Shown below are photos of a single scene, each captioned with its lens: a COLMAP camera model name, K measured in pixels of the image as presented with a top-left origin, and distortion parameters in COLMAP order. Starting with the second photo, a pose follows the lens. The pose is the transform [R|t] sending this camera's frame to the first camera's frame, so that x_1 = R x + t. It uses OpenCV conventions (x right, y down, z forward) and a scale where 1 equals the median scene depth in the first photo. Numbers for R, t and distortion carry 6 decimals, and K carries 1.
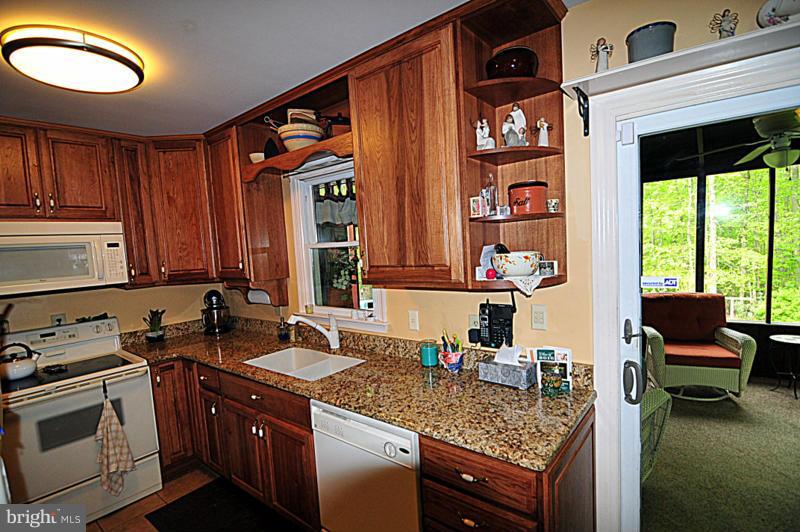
lens RADIAL K [[387.4, 0, 402.8], [0, 387.4, 269.1], [0, 0, 1]] dist [-0.000236, -0.002187]
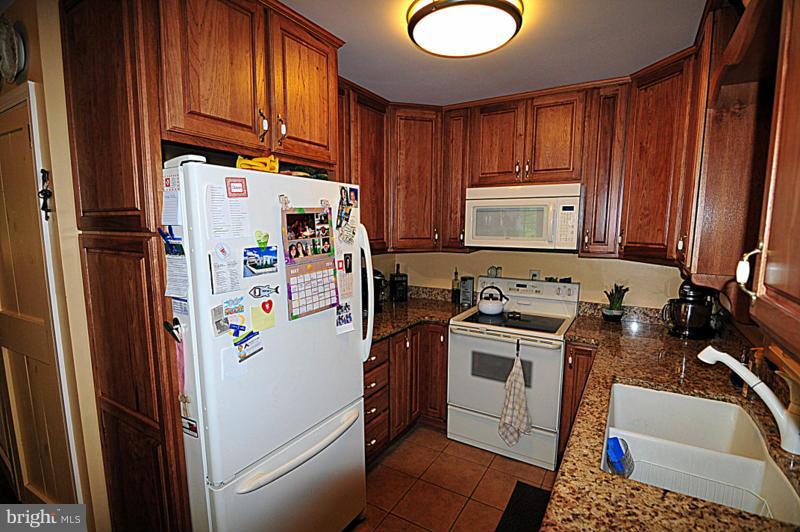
lens RADIAL K [[387.4, 0, 401.7], [0, 387.4, 273.9], [0, 0, 1]] dist [-0.000236, -0.002187]
pose [[0.144107, 0.184548, -0.972201, 0.152124], [-0.081205, 0.981348, 0.174247, -0.037576], [0.986225, 0.053837, 0.156405, 0.468223]]
